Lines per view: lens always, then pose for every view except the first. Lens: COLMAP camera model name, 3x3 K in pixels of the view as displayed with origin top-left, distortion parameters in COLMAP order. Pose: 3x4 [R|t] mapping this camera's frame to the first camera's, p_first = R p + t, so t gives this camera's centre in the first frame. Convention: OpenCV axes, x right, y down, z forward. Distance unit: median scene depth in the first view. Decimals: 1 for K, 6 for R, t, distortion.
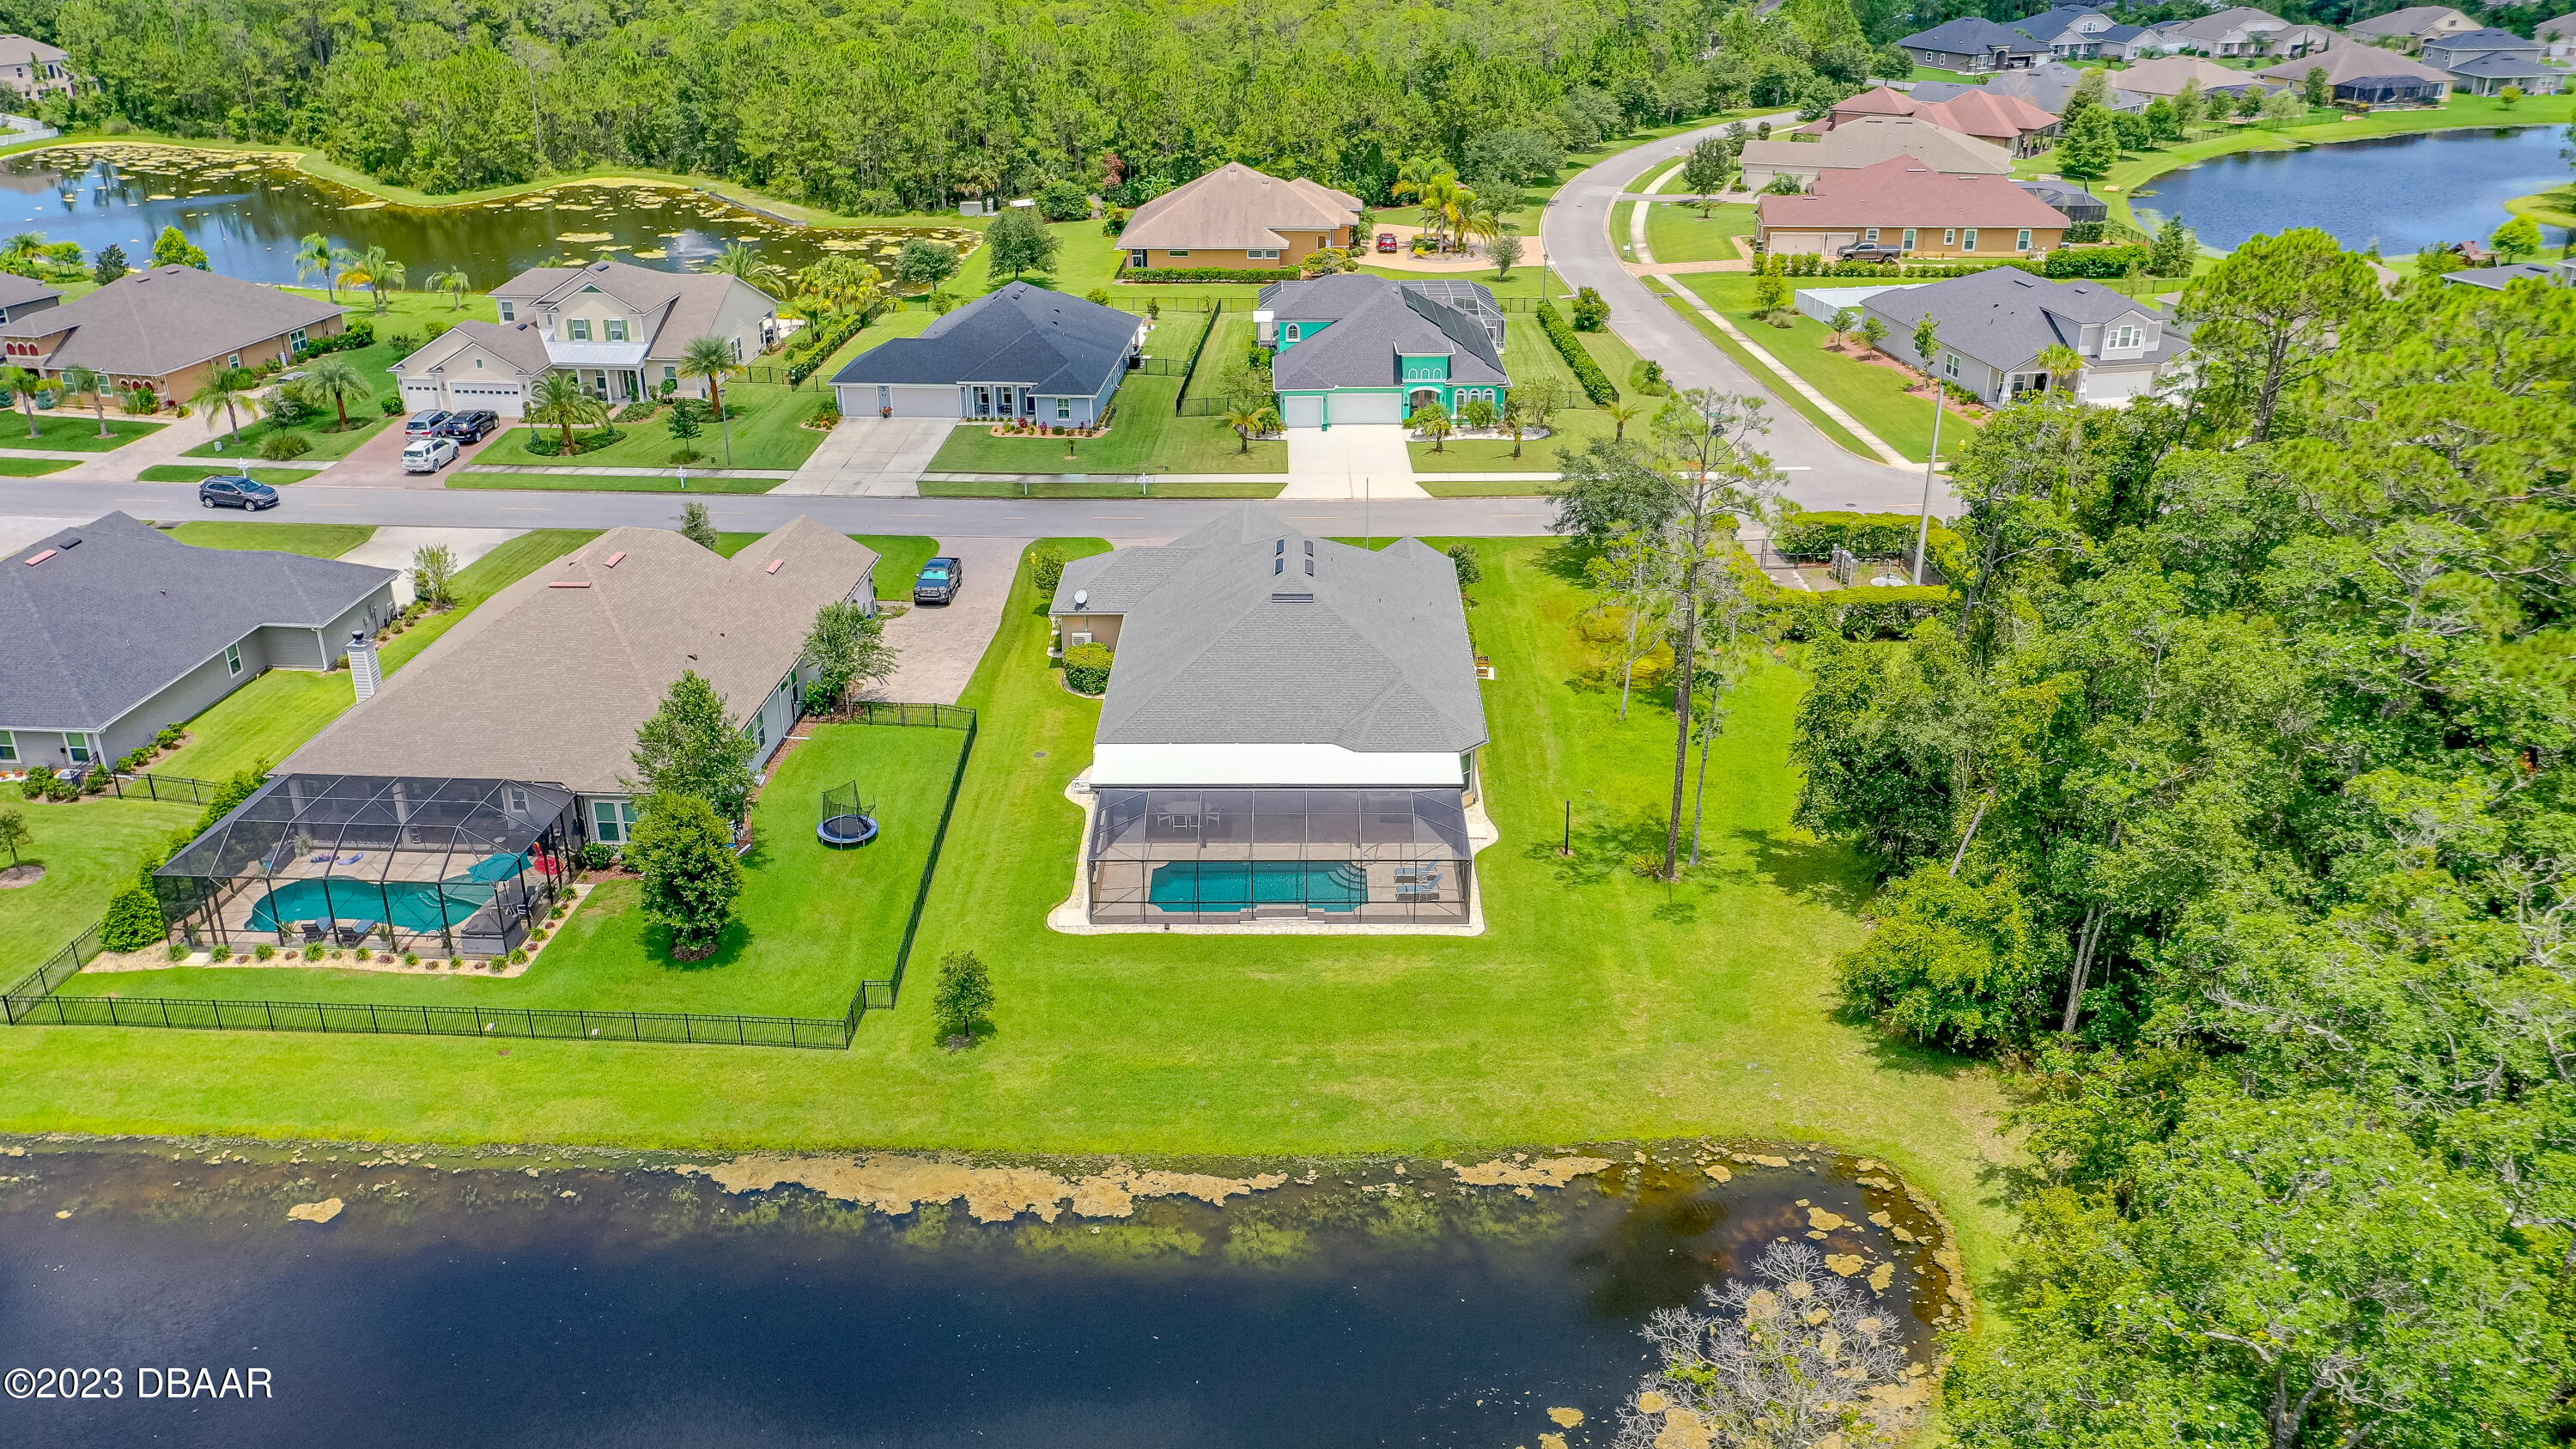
lens RADIAL K [[2095.3, 0, 1287.3], [0, 2095.3, 719.2], [0, 0, 1]] dist [0.024342, 0.024436]
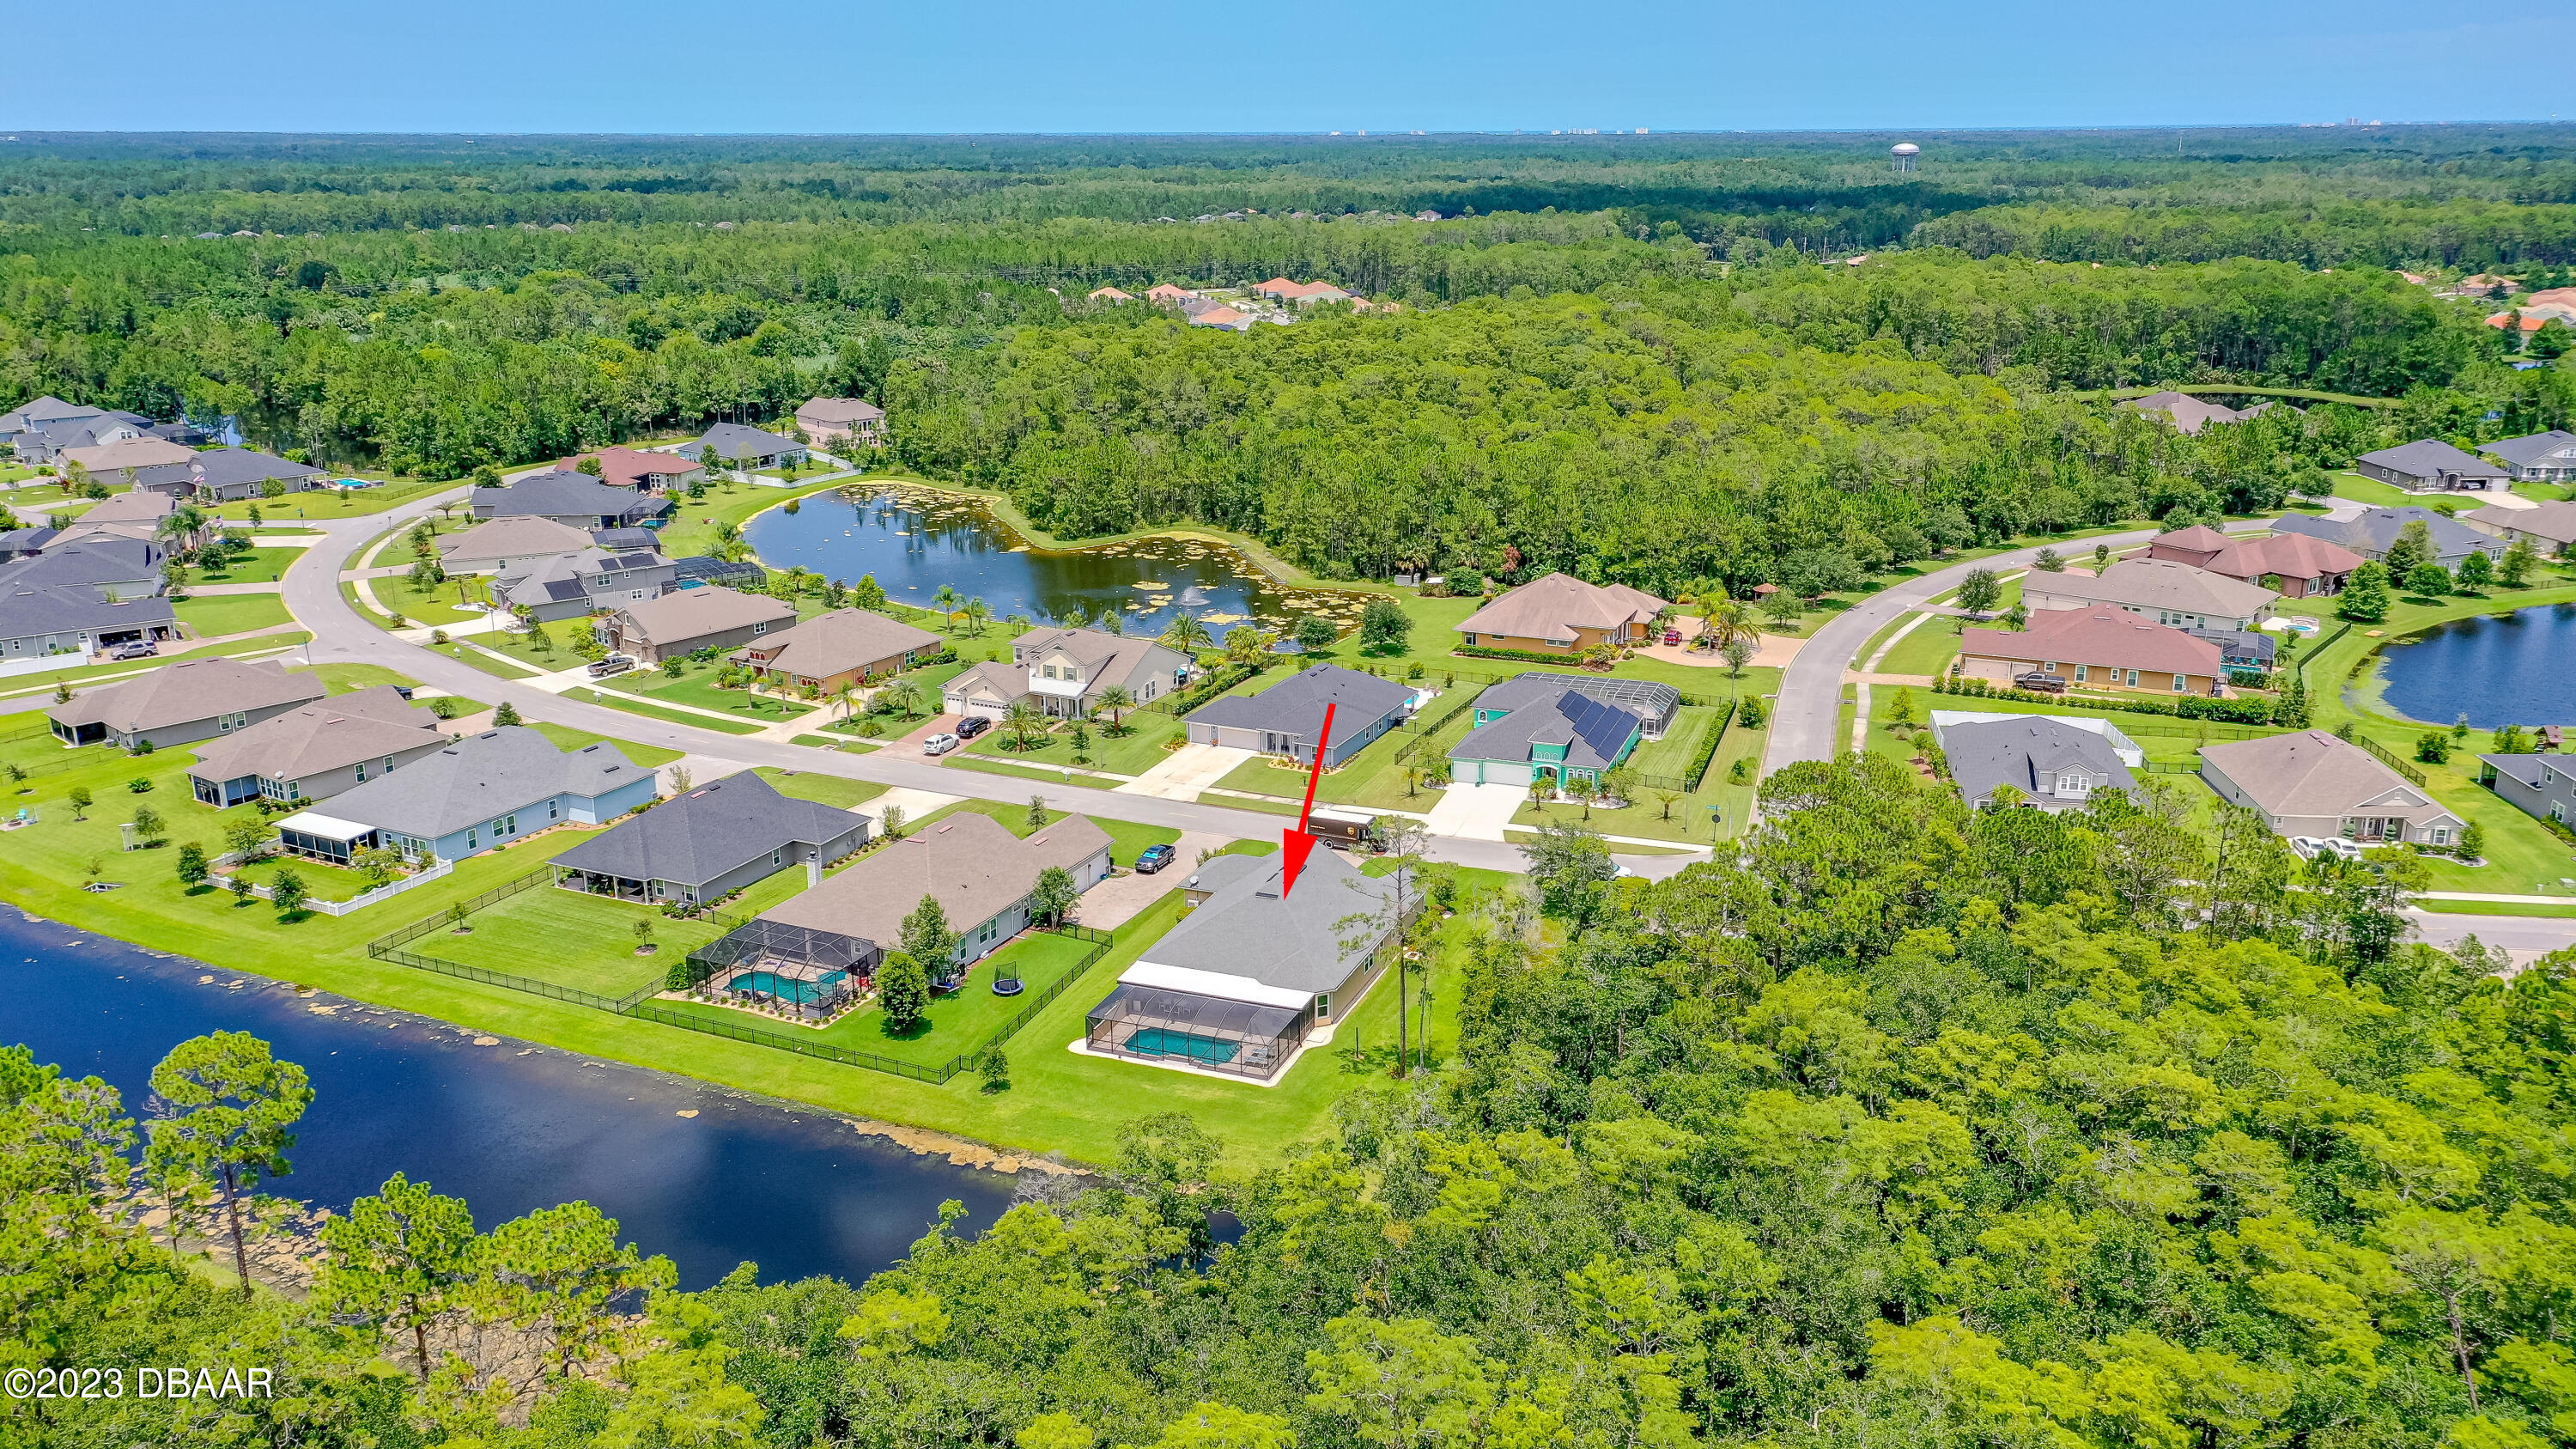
lens RADIAL K [[2095.3, 0, 1293.3], [0, 2095.3, 728.4], [0, 0, 1]] dist [0.024342, 0.024436]
pose [[0.934109, 0.102011, -0.342101, 0.589667], [-0.139585, 0.986380, -0.087012, -0.044149], [0.328566, 0.129031, 0.935626, -0.652375]]
